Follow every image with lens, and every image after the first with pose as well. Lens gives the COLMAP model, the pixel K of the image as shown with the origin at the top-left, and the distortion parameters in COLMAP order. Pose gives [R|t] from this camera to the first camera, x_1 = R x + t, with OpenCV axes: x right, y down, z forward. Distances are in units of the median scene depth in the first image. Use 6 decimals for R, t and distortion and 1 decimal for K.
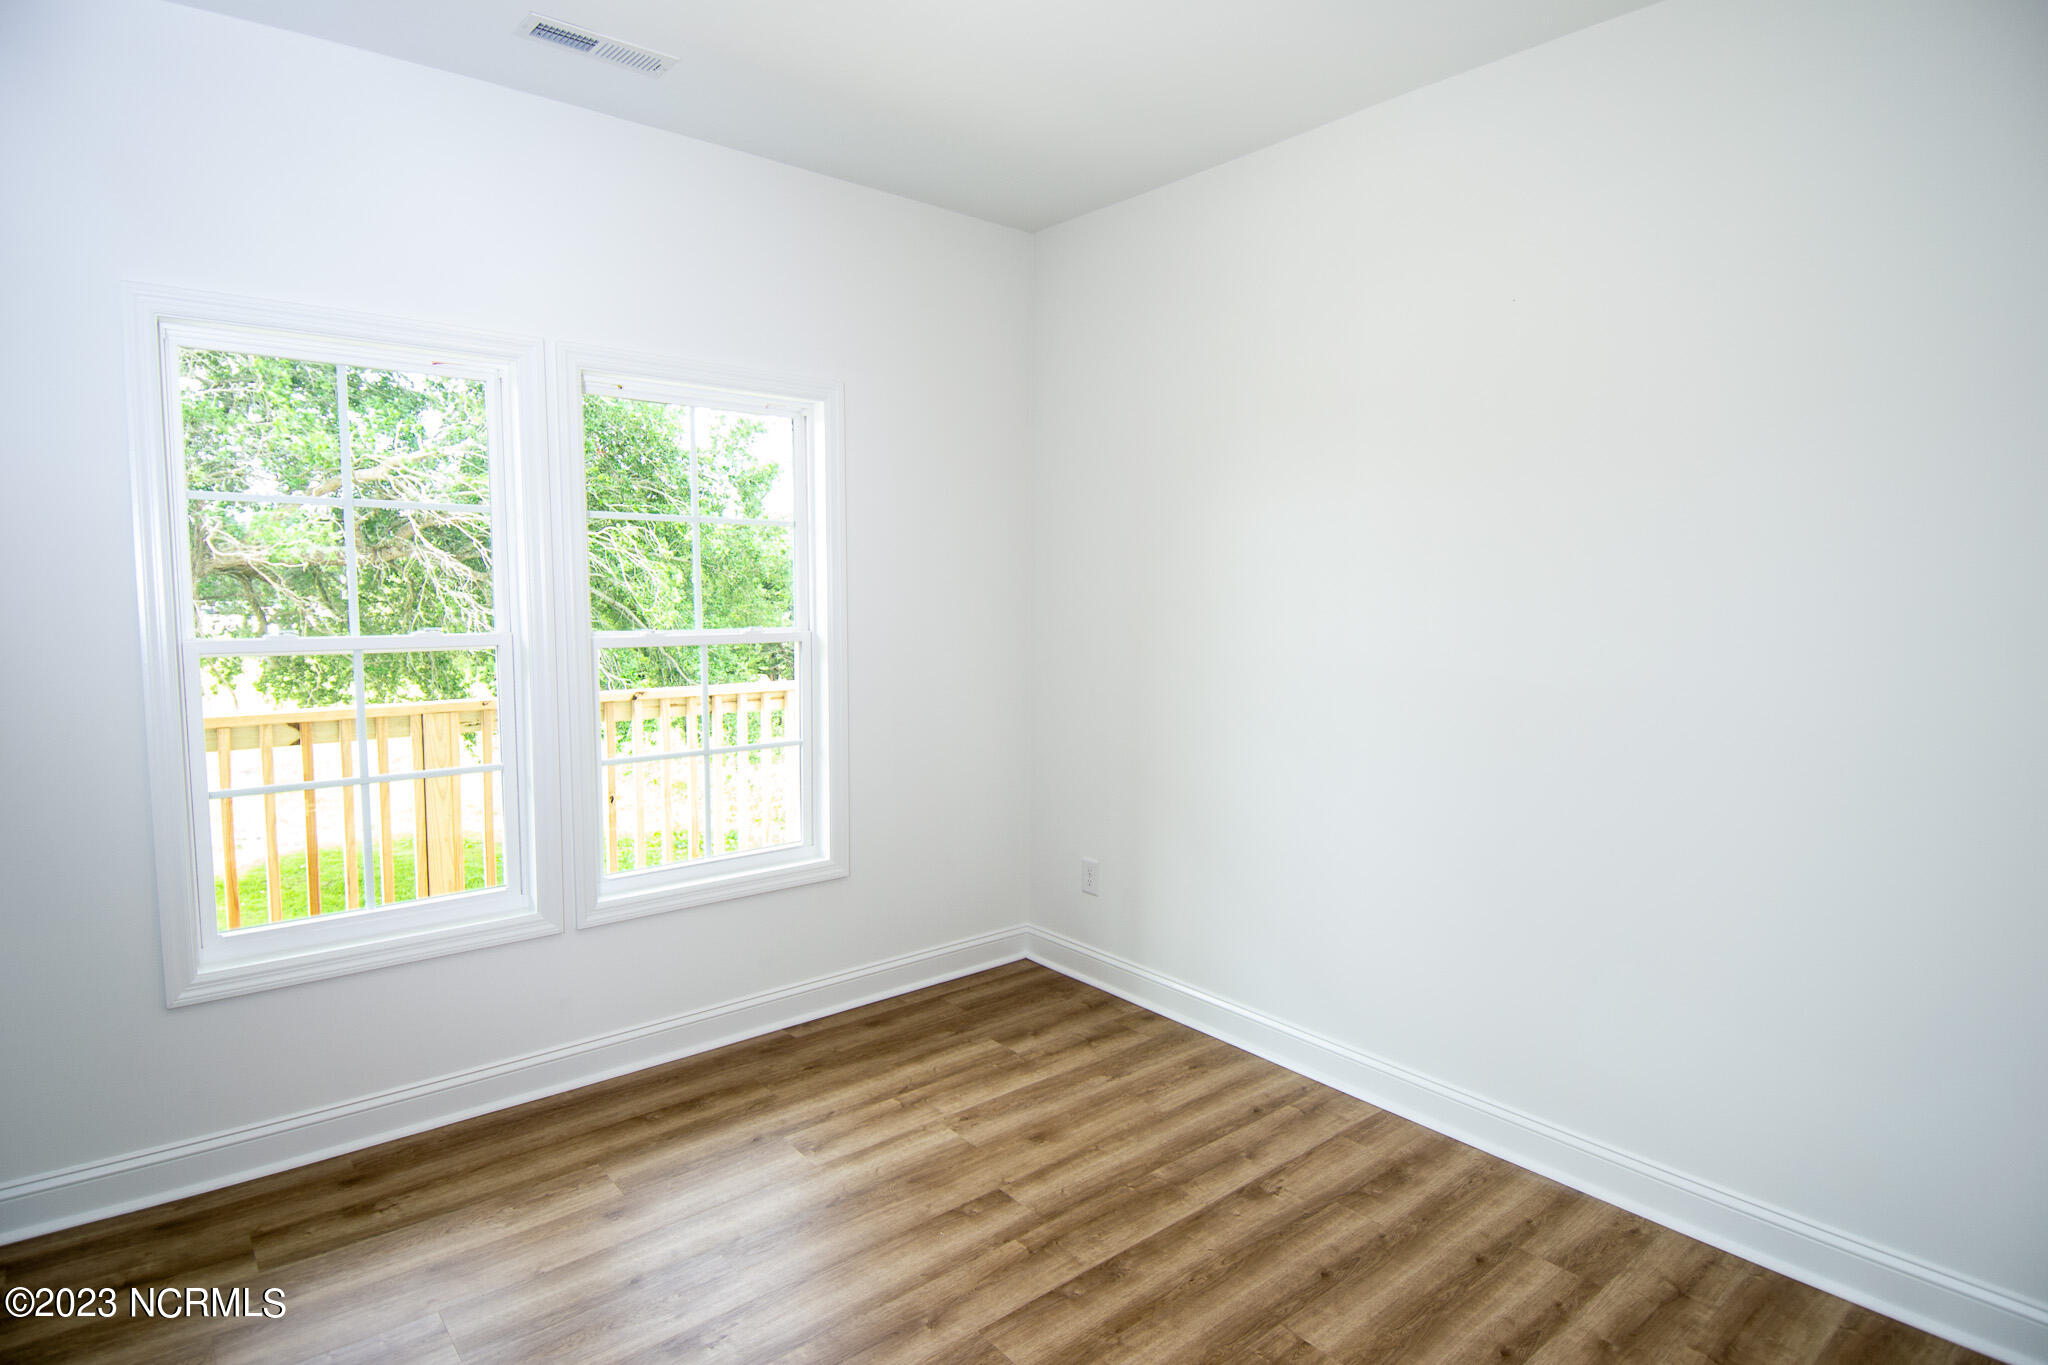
lens RADIAL K [[1082.6, 0, 1024.0], [0, 1082.6, 682.5], [0, 0, 1]] dist [0.059418, -0.065256]
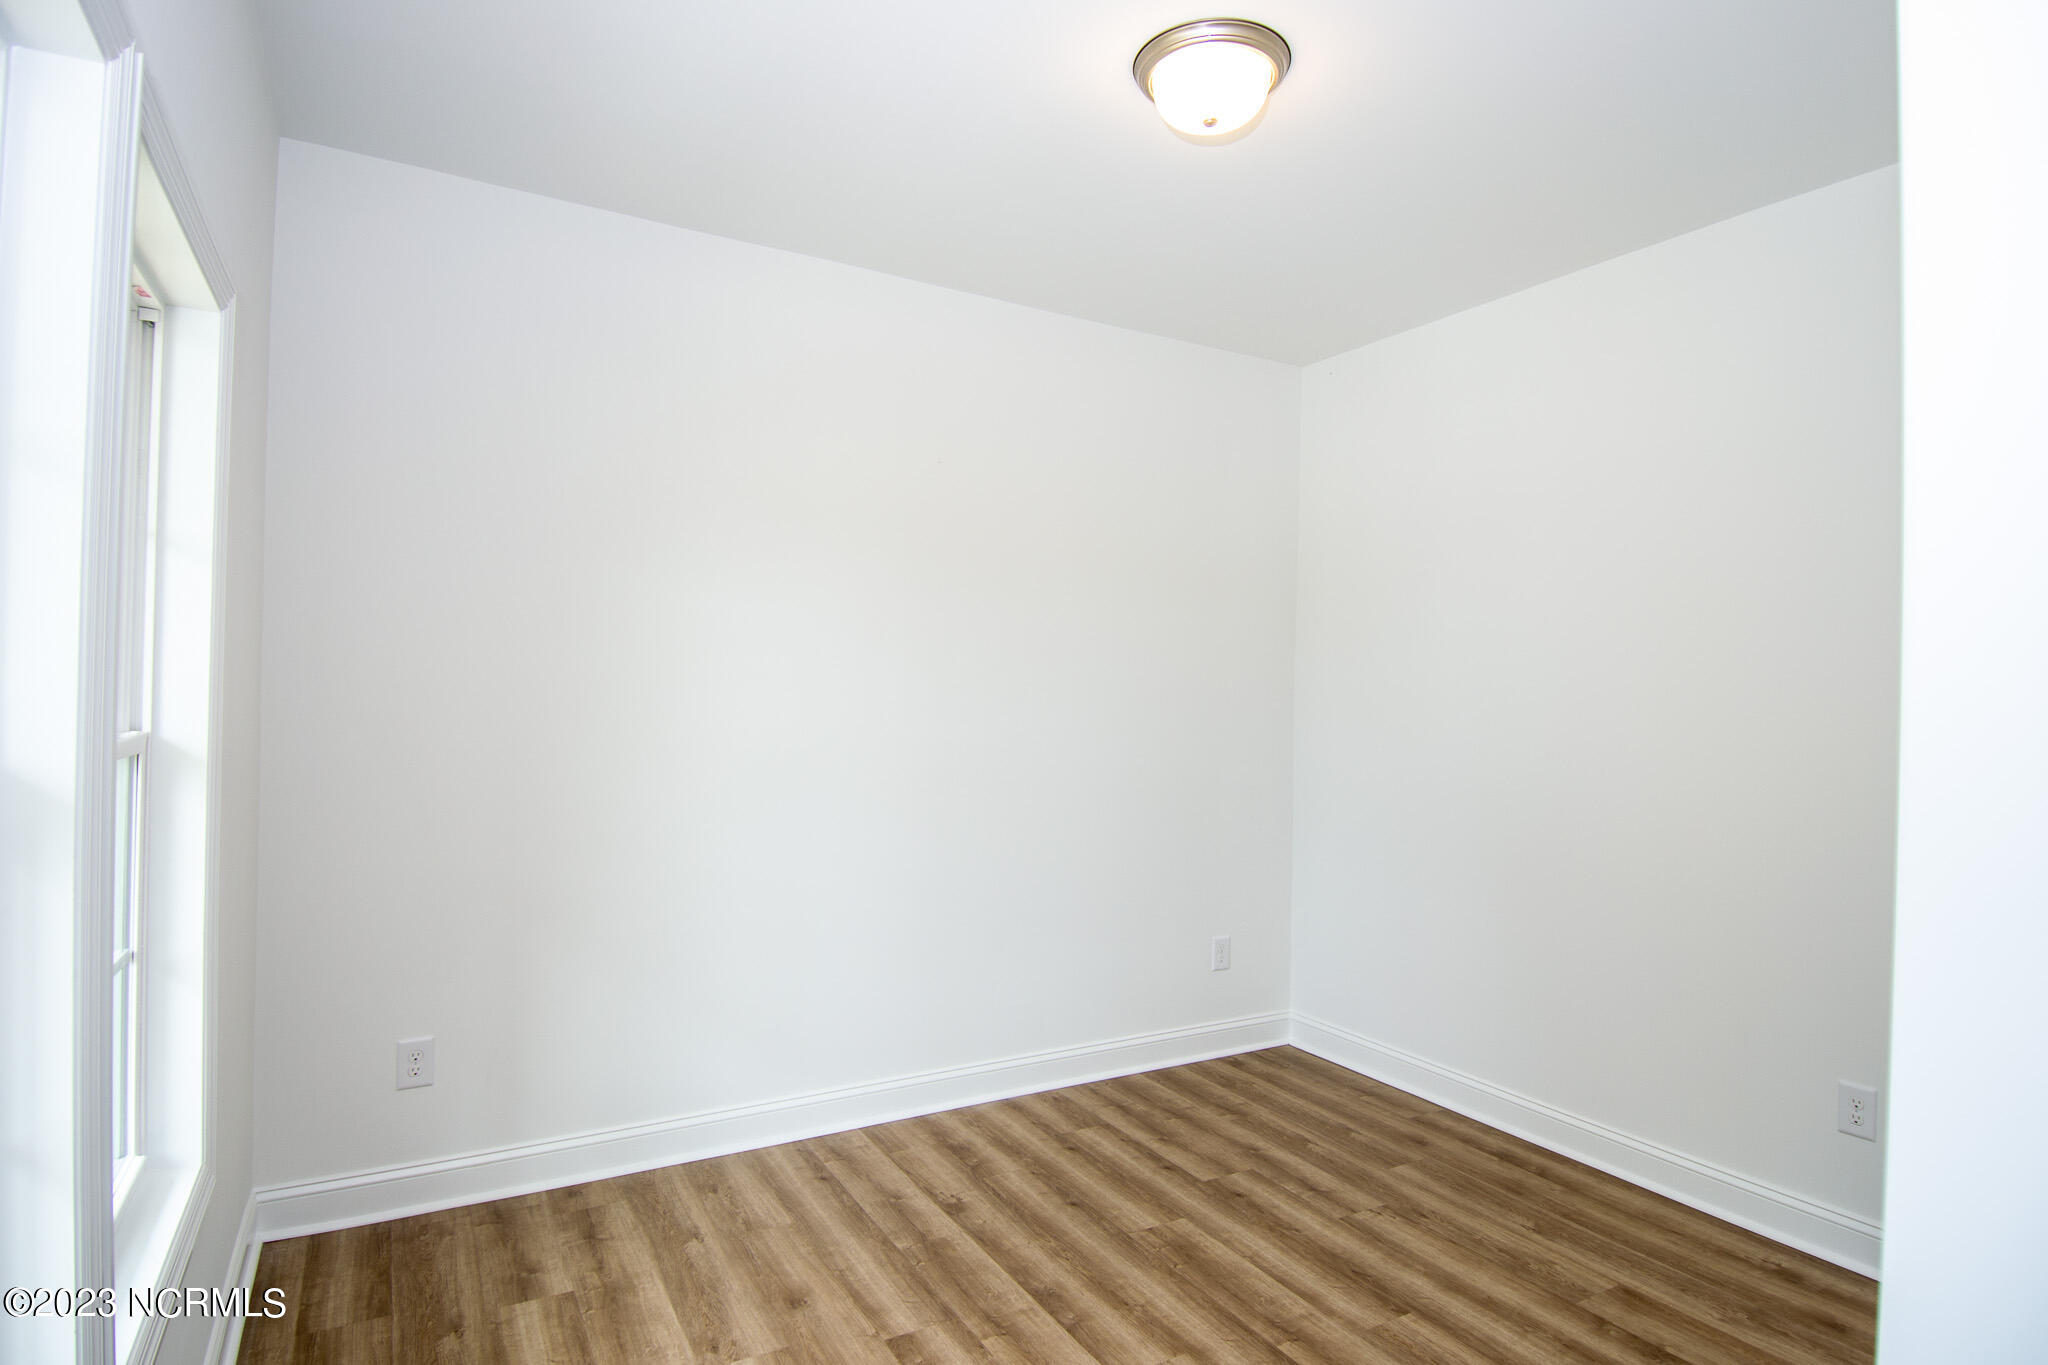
lens RADIAL K [[1082.6, 0, 1024.0], [0, 1082.6, 682.5], [0, 0, 1]] dist [0.059418, -0.065256]
pose [[0.175005, 0.003946, 0.984560, -0.821925], [0.071332, 0.997313, -0.016677, -0.045432], [-0.981980, 0.073149, 0.174253, 0.643776]]
